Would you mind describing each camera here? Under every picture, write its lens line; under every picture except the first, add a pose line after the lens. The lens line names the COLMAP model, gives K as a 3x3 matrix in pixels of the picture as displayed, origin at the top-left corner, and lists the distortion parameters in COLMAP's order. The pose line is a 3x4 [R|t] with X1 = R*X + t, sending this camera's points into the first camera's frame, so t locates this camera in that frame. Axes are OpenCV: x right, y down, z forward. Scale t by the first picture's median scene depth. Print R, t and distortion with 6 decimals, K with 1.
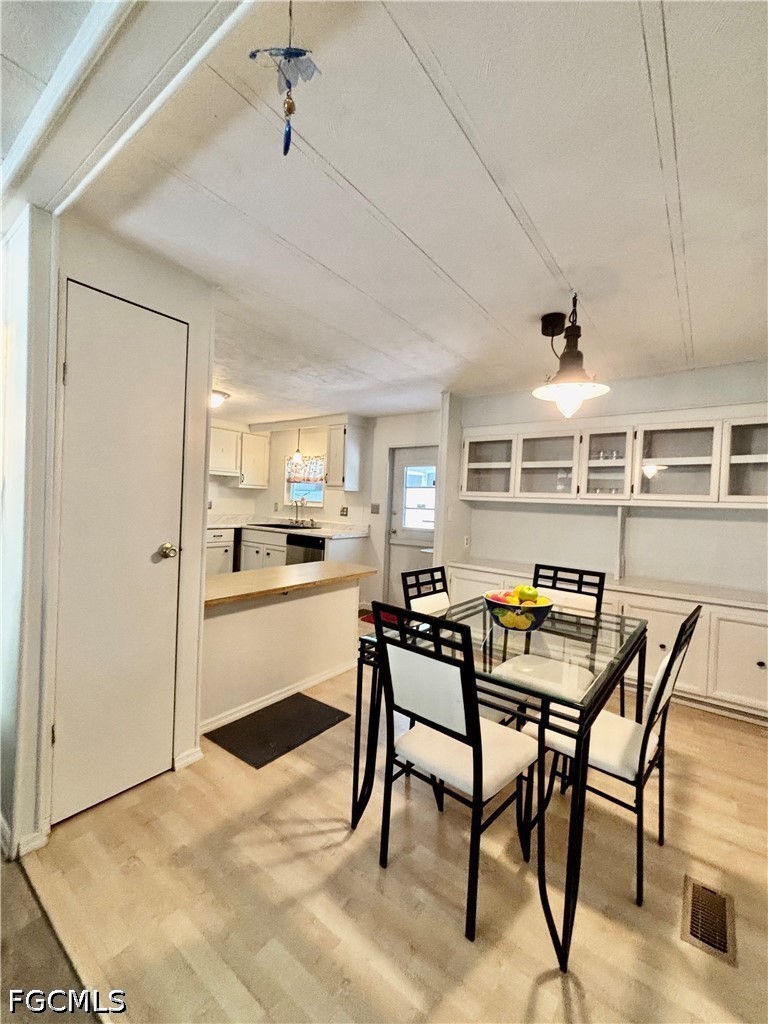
lens RADIAL K [[421.2, 0, 384.0], [0, 421.2, 512.0], [0, 0, 1]] dist [-0.063478, -0.000014]
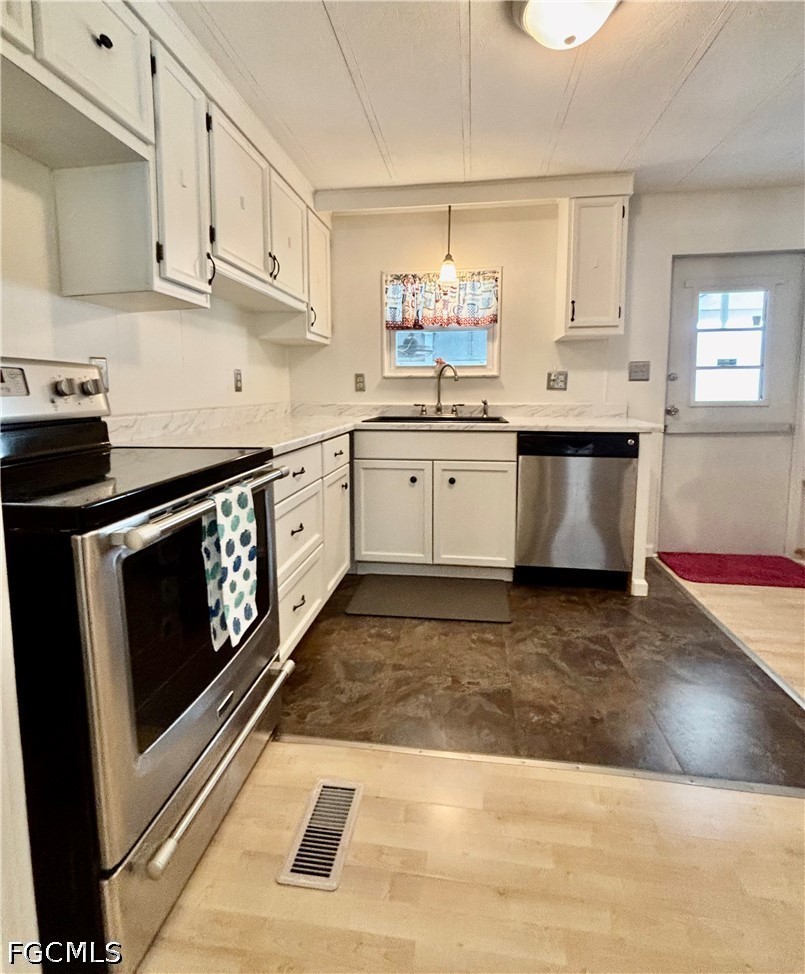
lens RADIAL K [[490.5, 0, 397.5], [0, 490.5, 439.2], [0, 0, 1]] dist [0.019087, -0.000740]
pose [[0.875328, -0.095433, 0.474018, -0.616035], [0.051942, 0.993215, 0.104046, -0.003862], [-0.480731, -0.066453, 0.874347, 0.608177]]
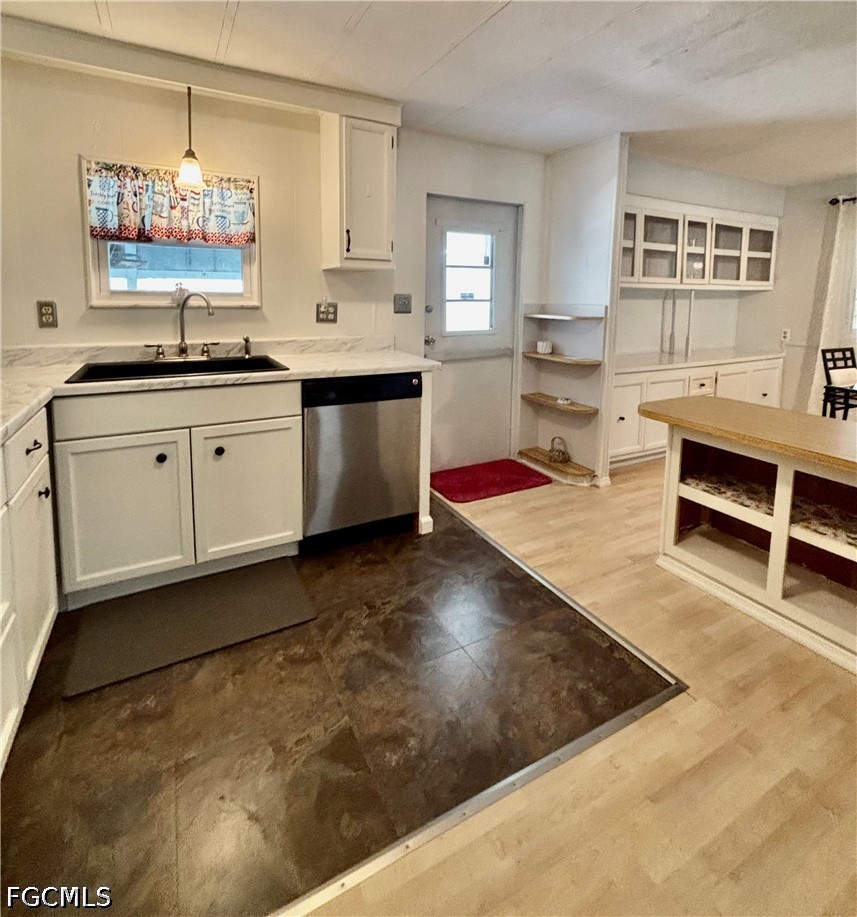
lens RADIAL K [[492.8, 0, 439.4], [0, 492.8, 344.1], [0, 0, 1]] dist [-0.000010, -0.000162]
pose [[0.403402, -0.129658, 0.905790, -0.601283], [0.019864, 0.990917, 0.132997, -0.040930], [-0.914807, -0.035658, 0.402314, 0.719355]]
